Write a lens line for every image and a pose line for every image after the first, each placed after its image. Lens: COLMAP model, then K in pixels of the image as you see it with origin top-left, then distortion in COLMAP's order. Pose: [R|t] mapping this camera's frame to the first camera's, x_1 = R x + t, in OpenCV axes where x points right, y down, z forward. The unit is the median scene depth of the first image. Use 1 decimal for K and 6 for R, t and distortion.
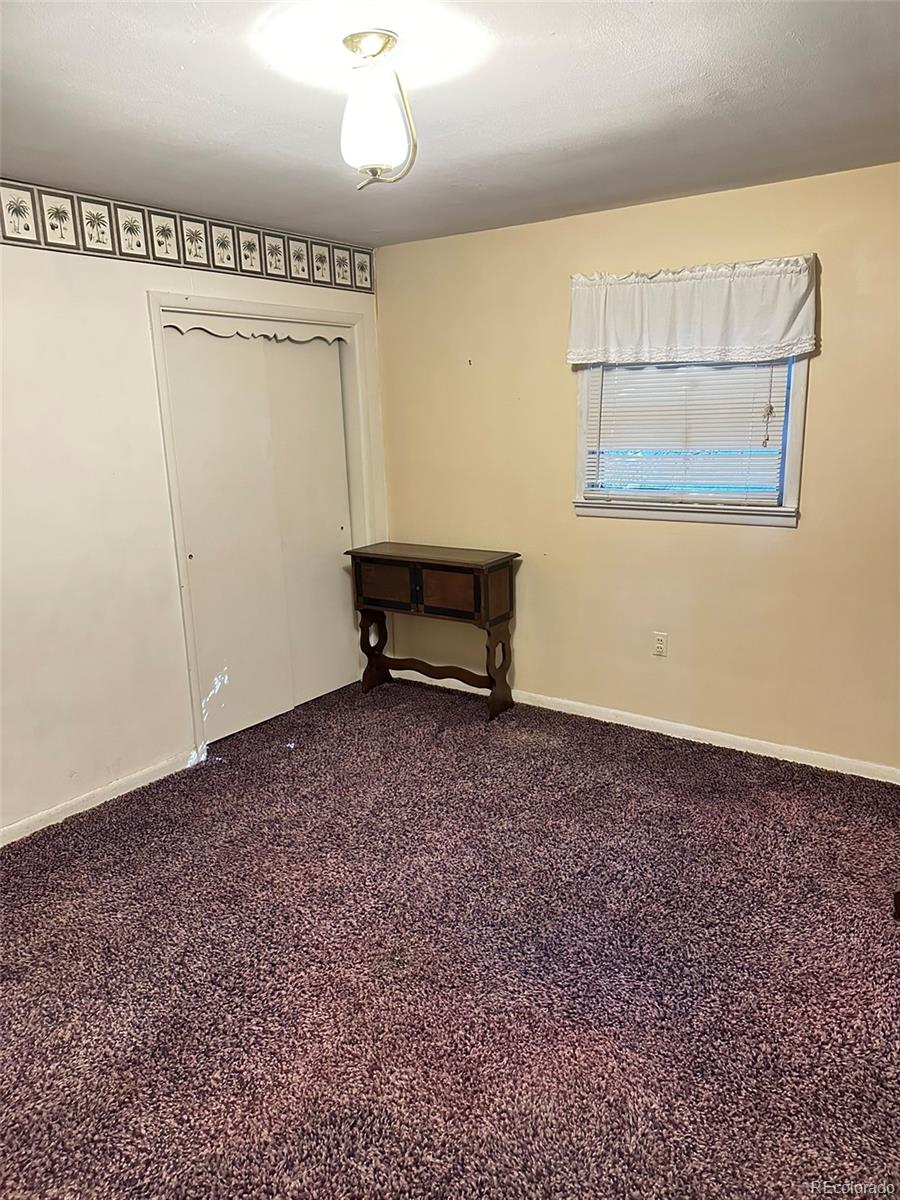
lens RADIAL K [[838.9, 0, 455.9], [0, 838.9, 602.6], [0, 0, 1]] dist [0.139301, -0.227095]
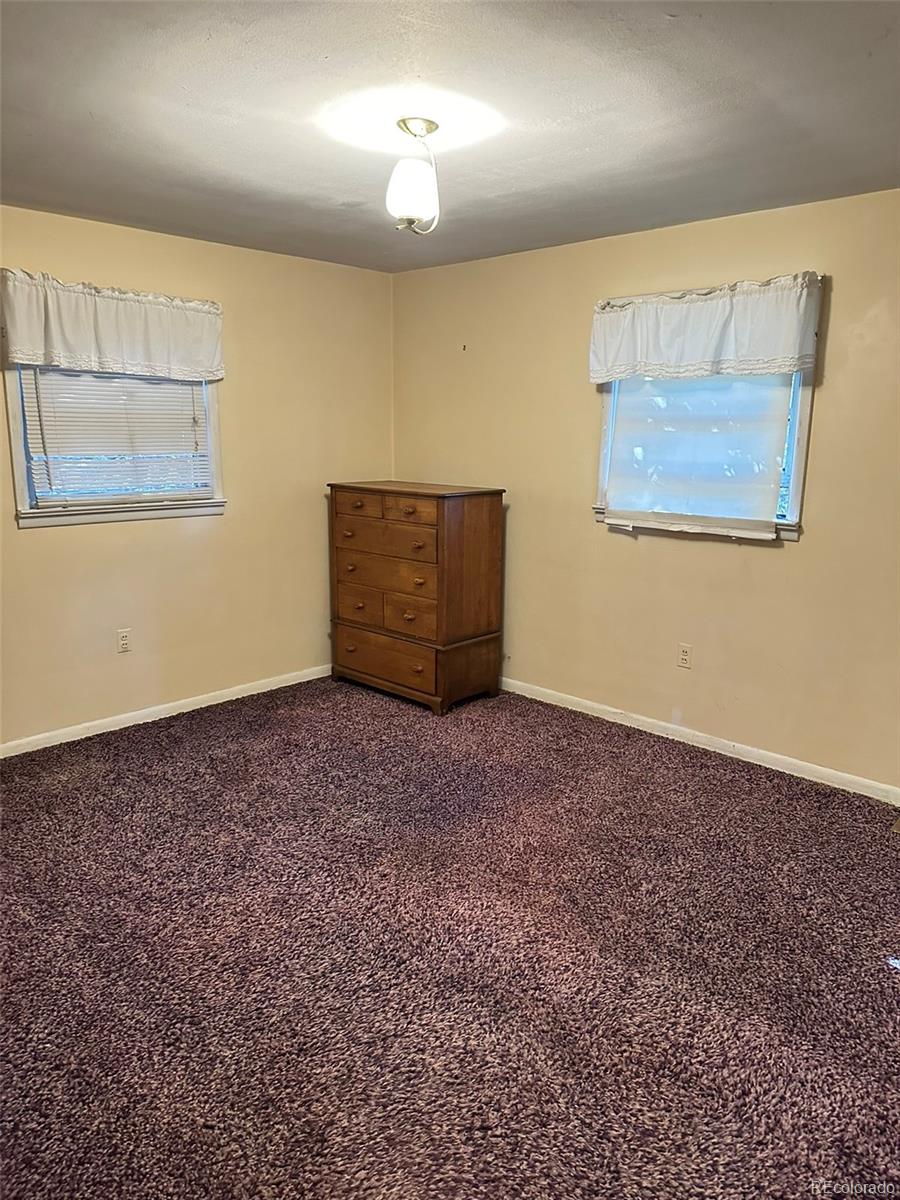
lens RADIAL K [[838.9, 0, 455.9], [0, 838.9, 602.6], [0, 0, 1]] dist [0.139301, -0.227095]
pose [[0.143054, -0.181274, 0.972972, -0.805896], [0.210358, 0.966190, 0.149082, -0.075274], [-0.967101, 0.183346, 0.176350, 0.460078]]
